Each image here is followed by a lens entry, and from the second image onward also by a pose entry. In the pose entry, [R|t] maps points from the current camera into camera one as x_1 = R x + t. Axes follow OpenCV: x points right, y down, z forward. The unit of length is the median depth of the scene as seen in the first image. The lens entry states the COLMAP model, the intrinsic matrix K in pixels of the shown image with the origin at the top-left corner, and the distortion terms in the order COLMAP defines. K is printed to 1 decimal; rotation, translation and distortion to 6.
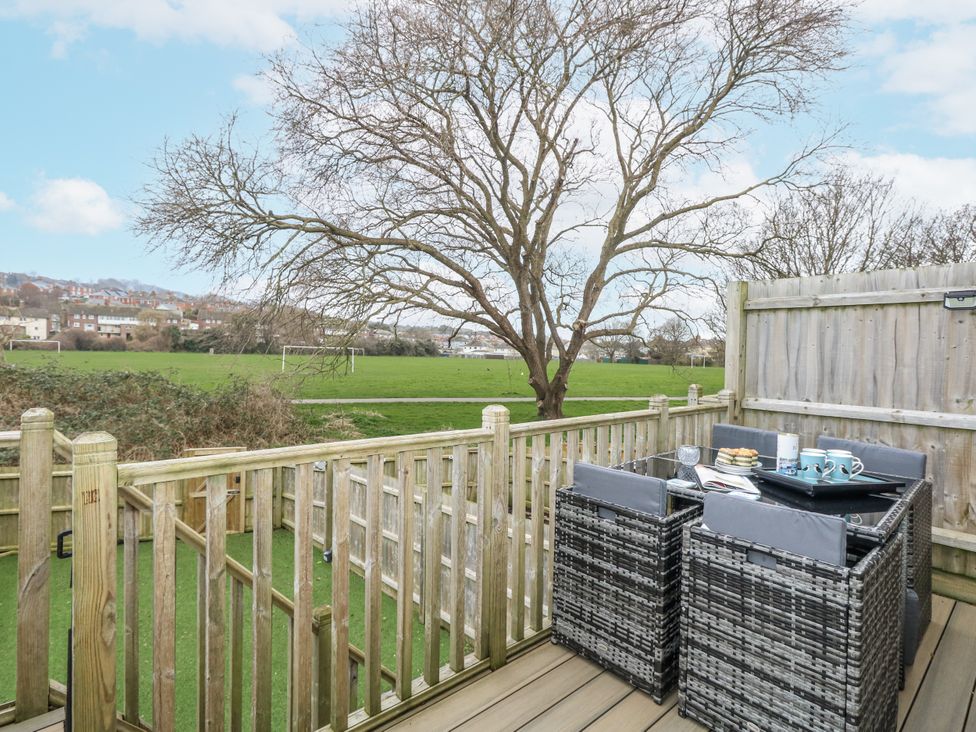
lens RADIAL K [[505.9, 0, 492.6], [0, 505.9, 359.8], [0, 0, 1]] dist [-0.001568, -0.001316]
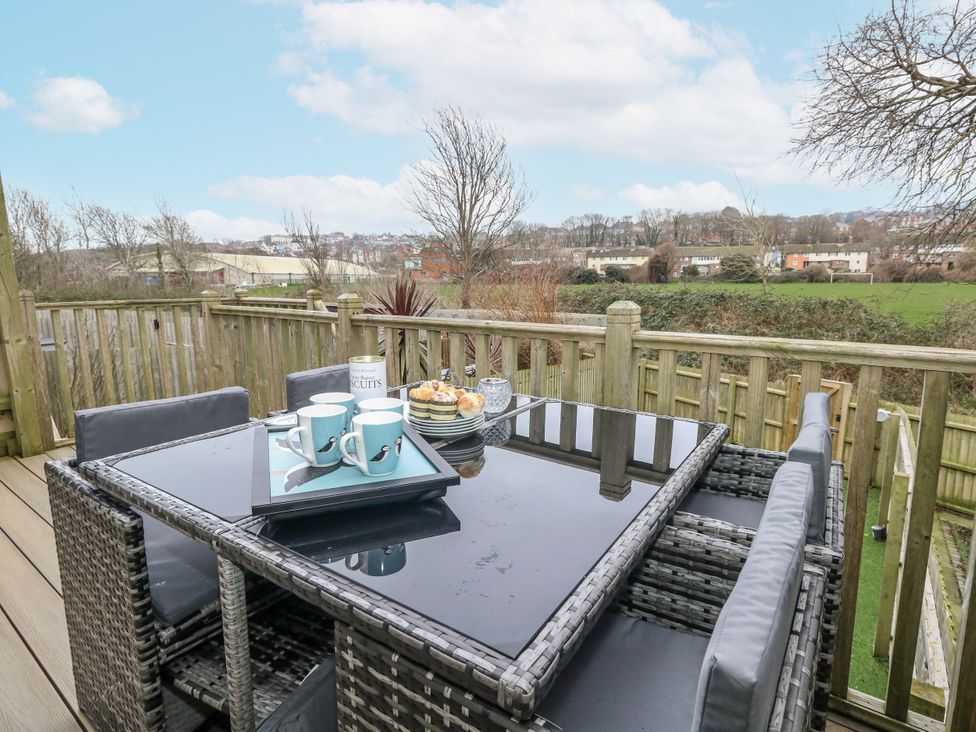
lens RADIAL K [[515.6, 0, 492.5], [0, 515.6, 361.7], [0, 0, 1]] dist [-0.001962, -0.000835]
pose [[0.209592, 0.133336, -0.968655, 0.116396], [-0.002887, 0.990739, 0.135751, 0.008548], [0.977785, -0.025656, 0.208036, 0.106397]]
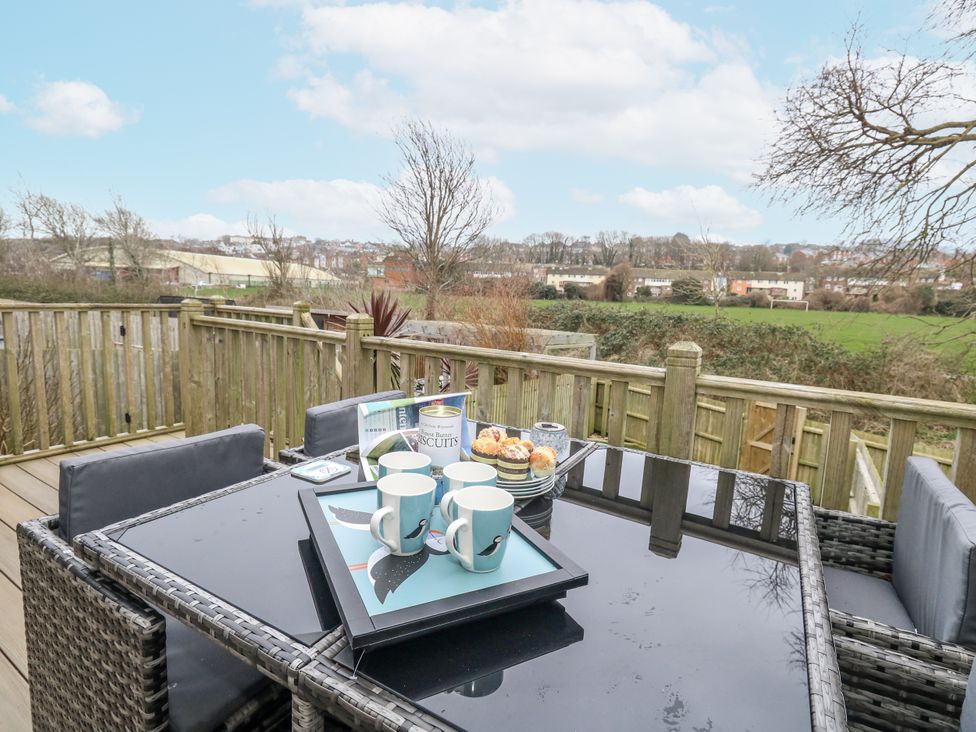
lens RADIAL K [[505.9, 0, 492.6], [0, 505.9, 359.8], [0, 0, 1]] dist [-0.001568, -0.001316]
pose [[0.283836, 0.119118, -0.951445, 0.104338], [-0.047512, 0.992782, 0.110120, 0.005981], [0.957695, 0.013950, 0.287447, 0.096172]]
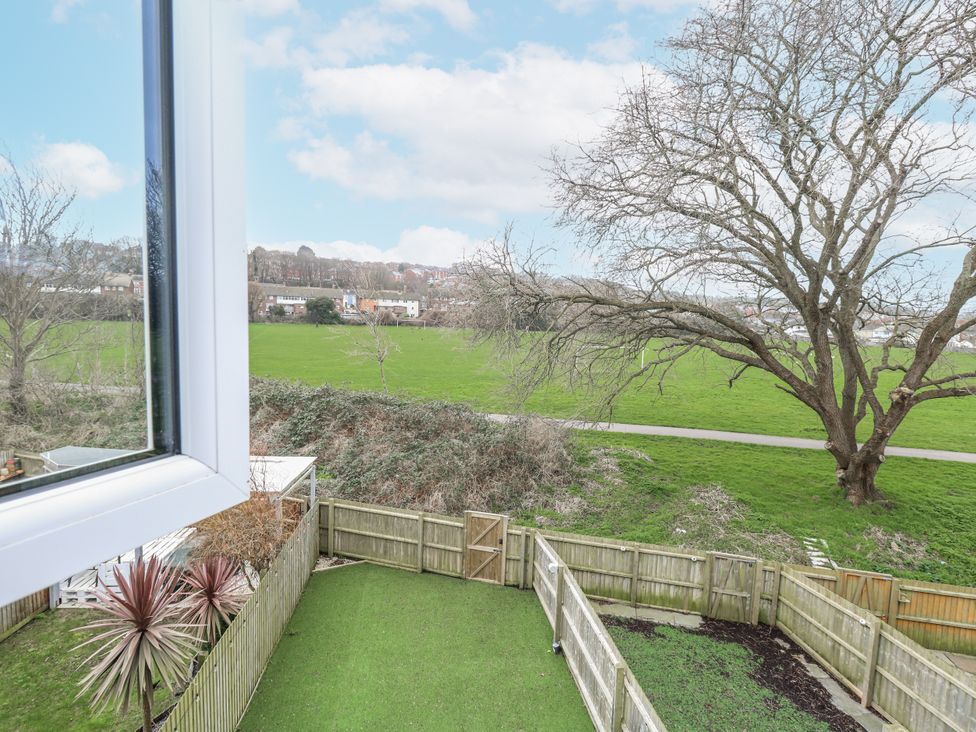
lens RADIAL K [[505.9, 0, 492.6], [0, 505.9, 359.8], [0, 0, 1]] dist [-0.001568, -0.001316]
pose [[0.835138, 0.055839, -0.547198, 0.058233], [-0.024668, 0.997635, 0.064156, -0.135247], [0.549486, -0.040080, 0.834541, -0.002344]]
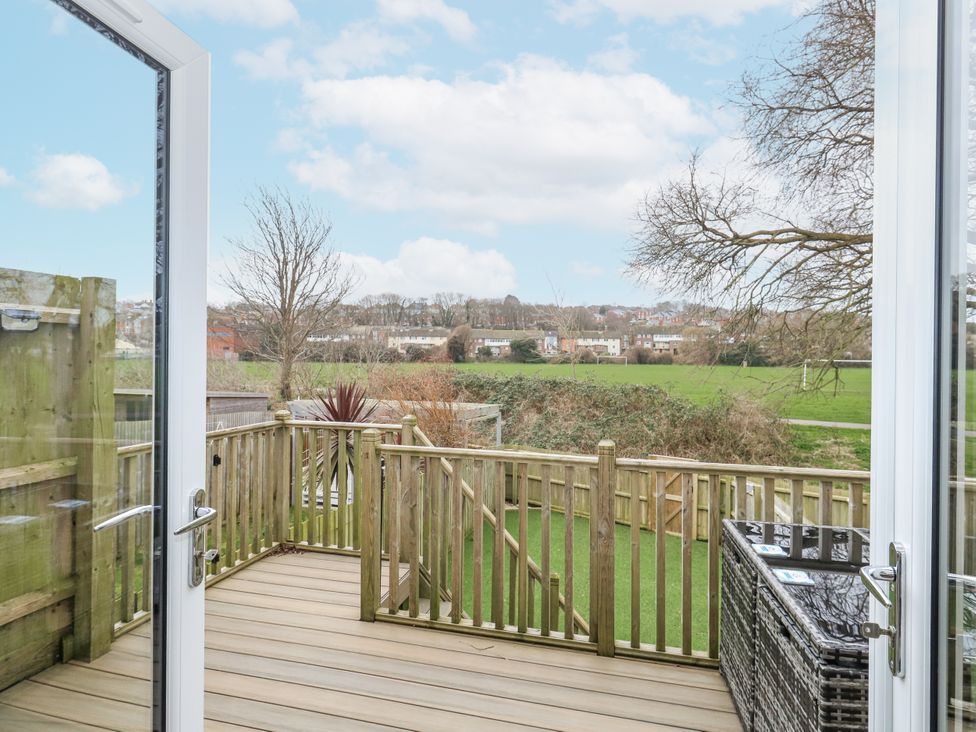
lens RADIAL K [[519.8, 0, 496.5], [0, 519.8, 357.7], [0, 0, 1]] dist [0.003510, -0.000147]
pose [[0.570522, -0.013755, -0.821167, 0.089252], [-0.009302, 0.999687, -0.023208, -0.007819], [0.821230, 0.020880, 0.570216, 0.005442]]
